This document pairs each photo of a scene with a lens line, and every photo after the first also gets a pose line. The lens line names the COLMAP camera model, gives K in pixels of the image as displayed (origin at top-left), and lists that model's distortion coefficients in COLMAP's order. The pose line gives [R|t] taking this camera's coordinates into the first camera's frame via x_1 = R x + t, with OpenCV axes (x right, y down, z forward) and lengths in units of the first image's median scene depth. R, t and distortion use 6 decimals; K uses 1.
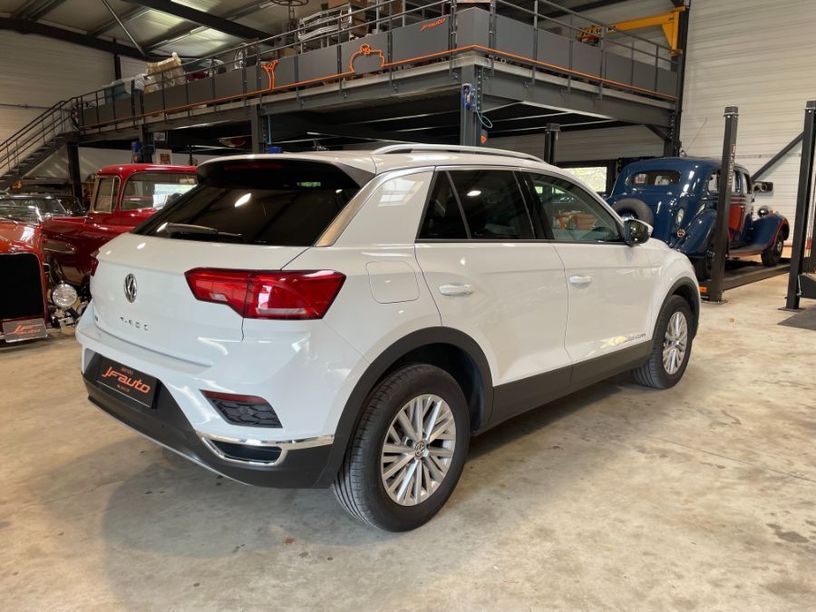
lens RADIAL K [[618.7, 0, 411.6], [0, 618.7, 289.3], [0, 0, 1]] dist [0.100119, -0.134874]
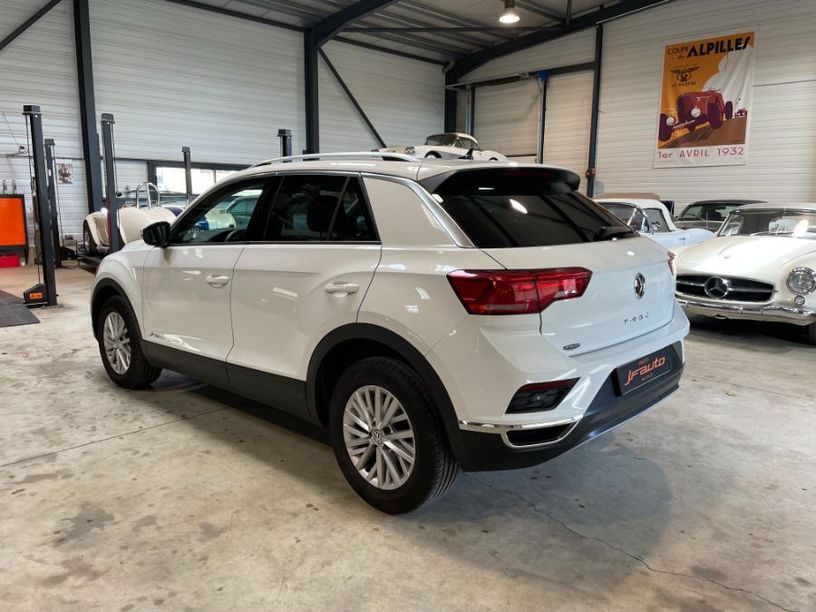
lens RADIAL K [[618.7, 0, 411.6], [0, 618.7, 289.3], [0, 0, 1]] dist [0.100119, -0.134874]
pose [[-0.005271, -0.145873, 0.989289, -1.197111], [0.144355, 0.978830, 0.145100, -0.167130], [-0.989512, 0.143573, 0.015898, 1.078291]]
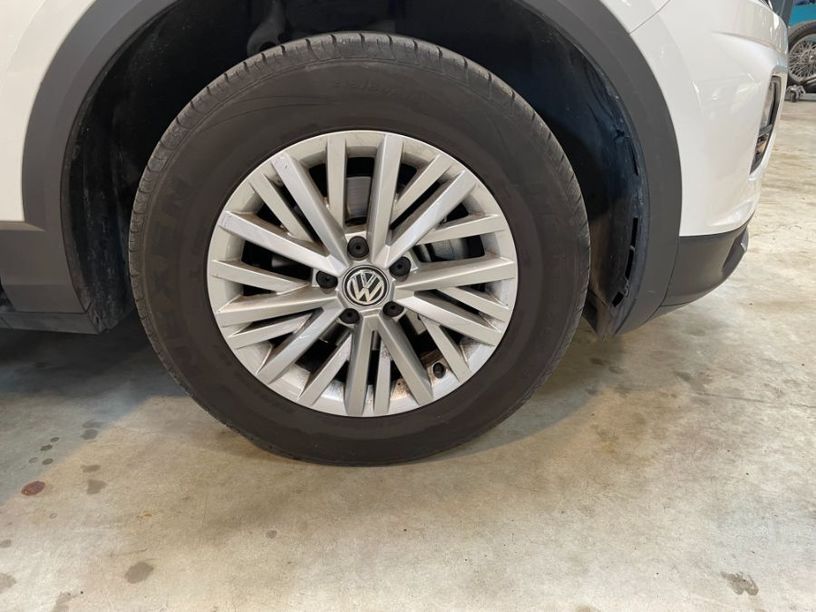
lens RADIAL K [[618.7, 0, 411.6], [0, 618.7, 289.3], [0, 0, 1]] dist [0.100119, -0.134874]
pose [[0.719470, 0.289844, -0.631152, 0.779019], [-0.123098, 0.947585, 0.294837, 0.032973], [0.683527, -0.134432, 0.717439, 1.200880]]
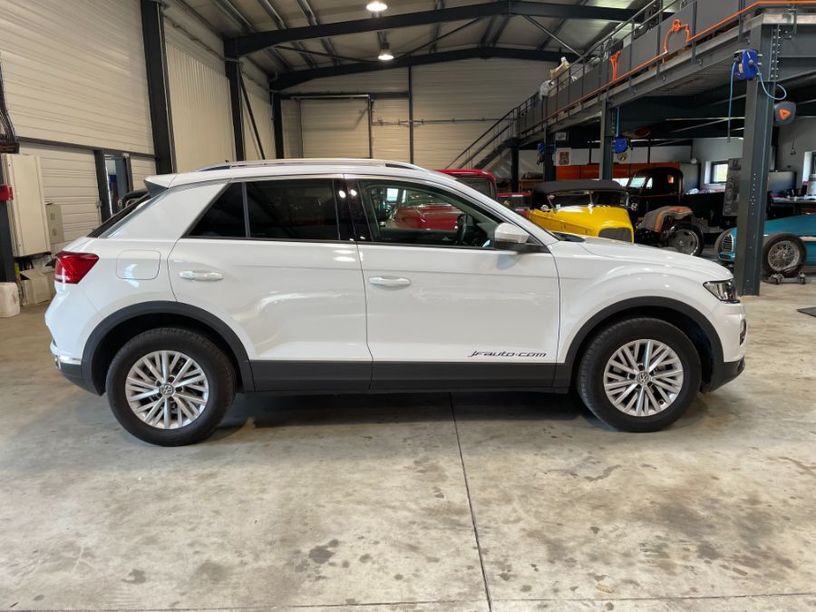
lens RADIAL K [[618.7, 0, 411.6], [0, 618.7, 289.3], [0, 0, 1]] dist [0.100119, -0.134874]
pose [[0.706552, 0.091990, -0.701656, 1.056806], [-0.082174, 0.995473, 0.047763, -0.056345], [0.702873, 0.023911, 0.710913, 0.313716]]
